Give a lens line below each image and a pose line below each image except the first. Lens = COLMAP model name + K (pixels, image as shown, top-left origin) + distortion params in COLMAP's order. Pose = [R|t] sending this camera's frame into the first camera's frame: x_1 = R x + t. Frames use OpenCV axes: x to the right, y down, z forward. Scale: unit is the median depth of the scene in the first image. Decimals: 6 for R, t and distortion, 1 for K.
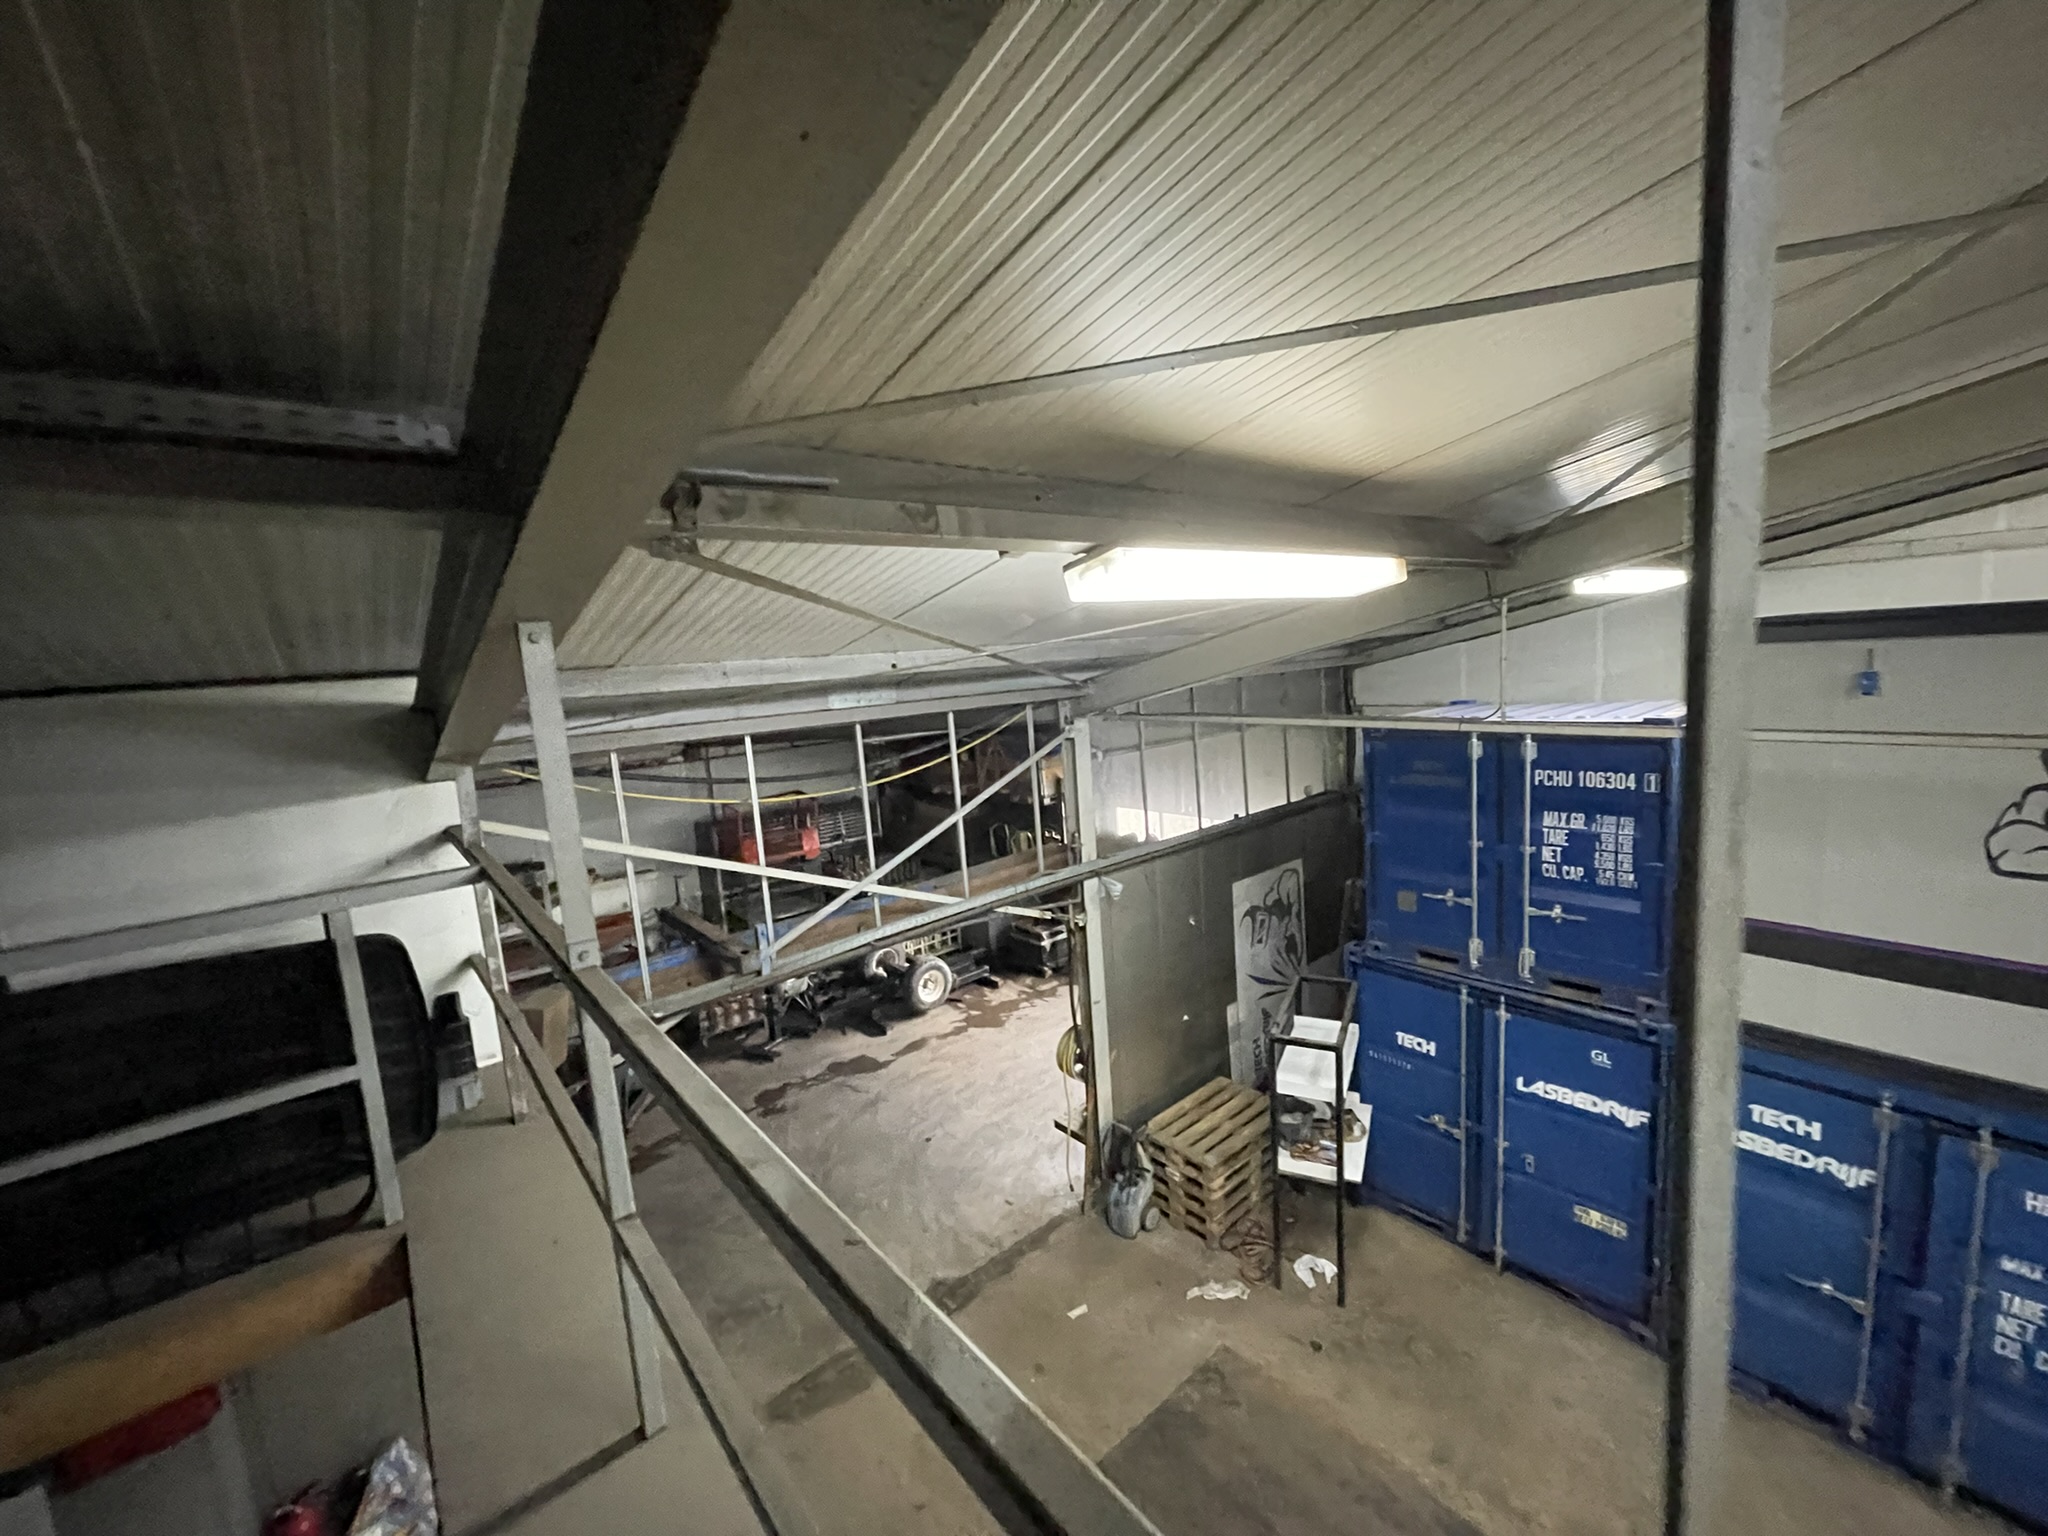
lens RADIAL K [[820.1, 0, 1019.6], [0, 820.1, 760.3], [0, 0, 1]] dist [-0.000202, -0.000504]
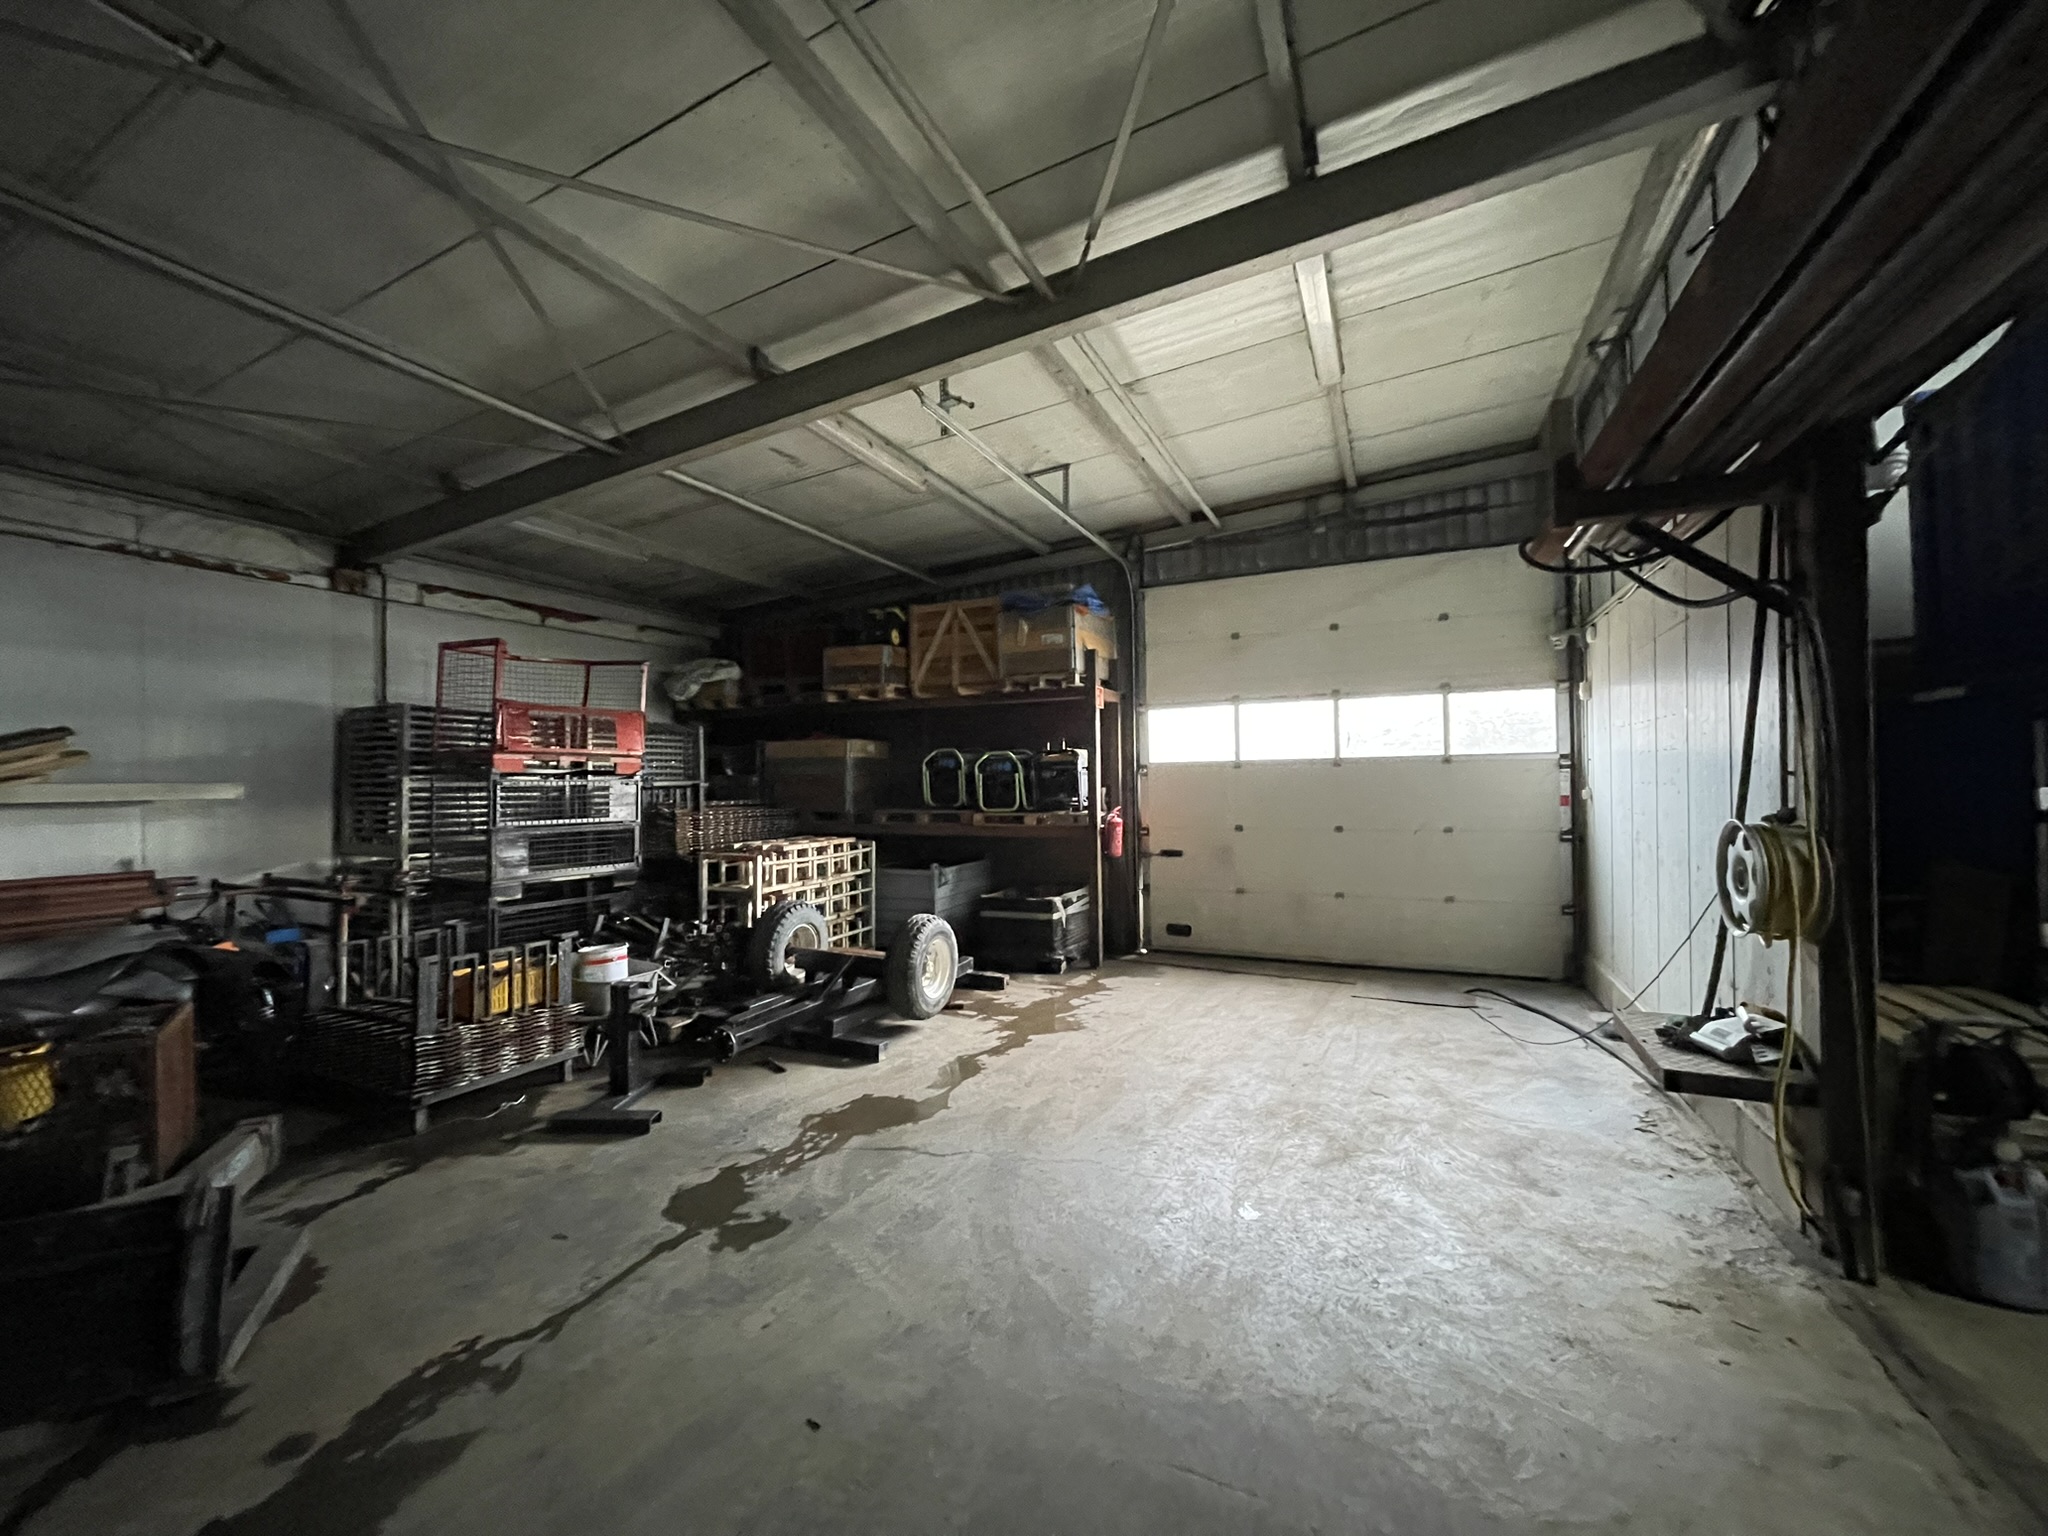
lens RADIAL K [[820.1, 0, 1021.3], [0, 820.1, 768.6], [0, 0, 1]] dist [-0.000202, -0.000504]
pose [[0.905079, 0.066096, 0.420074, -0.298523], [-0.000018, 0.987853, -0.155393, 0.239020], [-0.425243, 0.140636, 0.894086, 0.508153]]
